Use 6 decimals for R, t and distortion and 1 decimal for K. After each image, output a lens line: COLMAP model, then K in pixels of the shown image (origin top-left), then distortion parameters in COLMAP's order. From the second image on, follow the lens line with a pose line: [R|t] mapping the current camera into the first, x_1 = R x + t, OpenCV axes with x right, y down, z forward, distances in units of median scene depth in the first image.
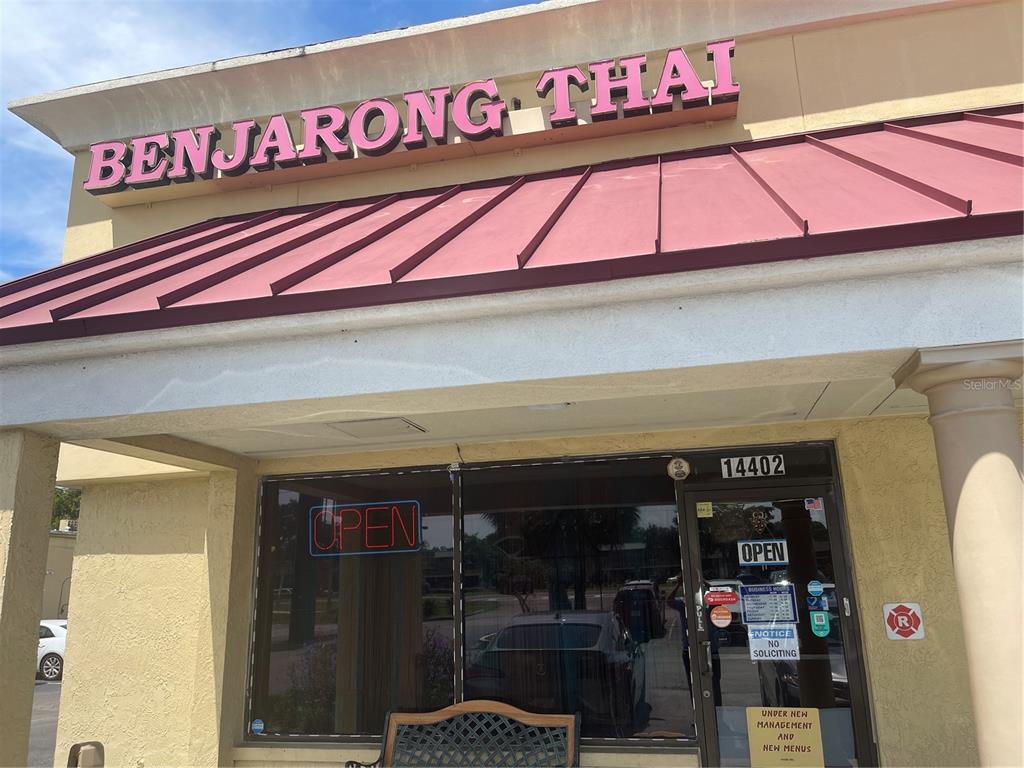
lens RADIAL K [[767.8, 0, 511.2], [0, 767.8, 387.0], [0, 0, 1]] dist [0.023441, -0.004366]
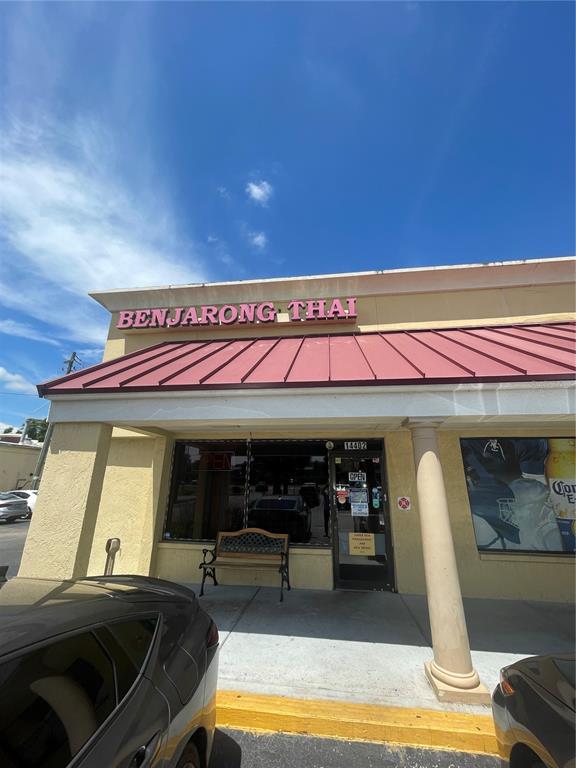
lens RADIAL K [[309.2, 0, 287.2], [0, 309.2, 381.3], [0, 0, 1]] dist [-0.000683, 0.000410]
pose [[0.994623, 0.066804, 0.079139, -0.040981], [-0.061612, 0.995894, -0.066325, -0.041131], [-0.083245, 0.061092, 0.994655, -0.120928]]
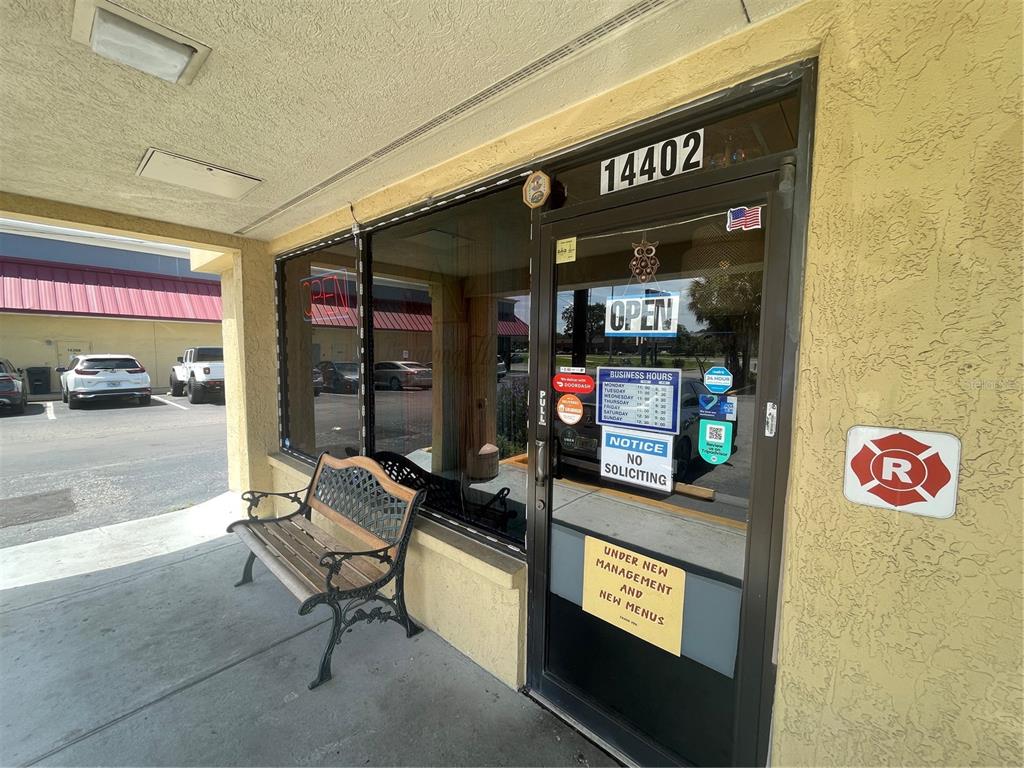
lens RADIAL K [[412.2, 0, 516.5], [0, 412.2, 383.2], [0, 0, 1]] dist [-0.000683, 0.000410]
pose [[0.877180, 0.078919, -0.473631, 0.383286], [0.081859, 0.947382, 0.309463, 0.152900], [0.473132, -0.310225, 0.824565, 0.654567]]
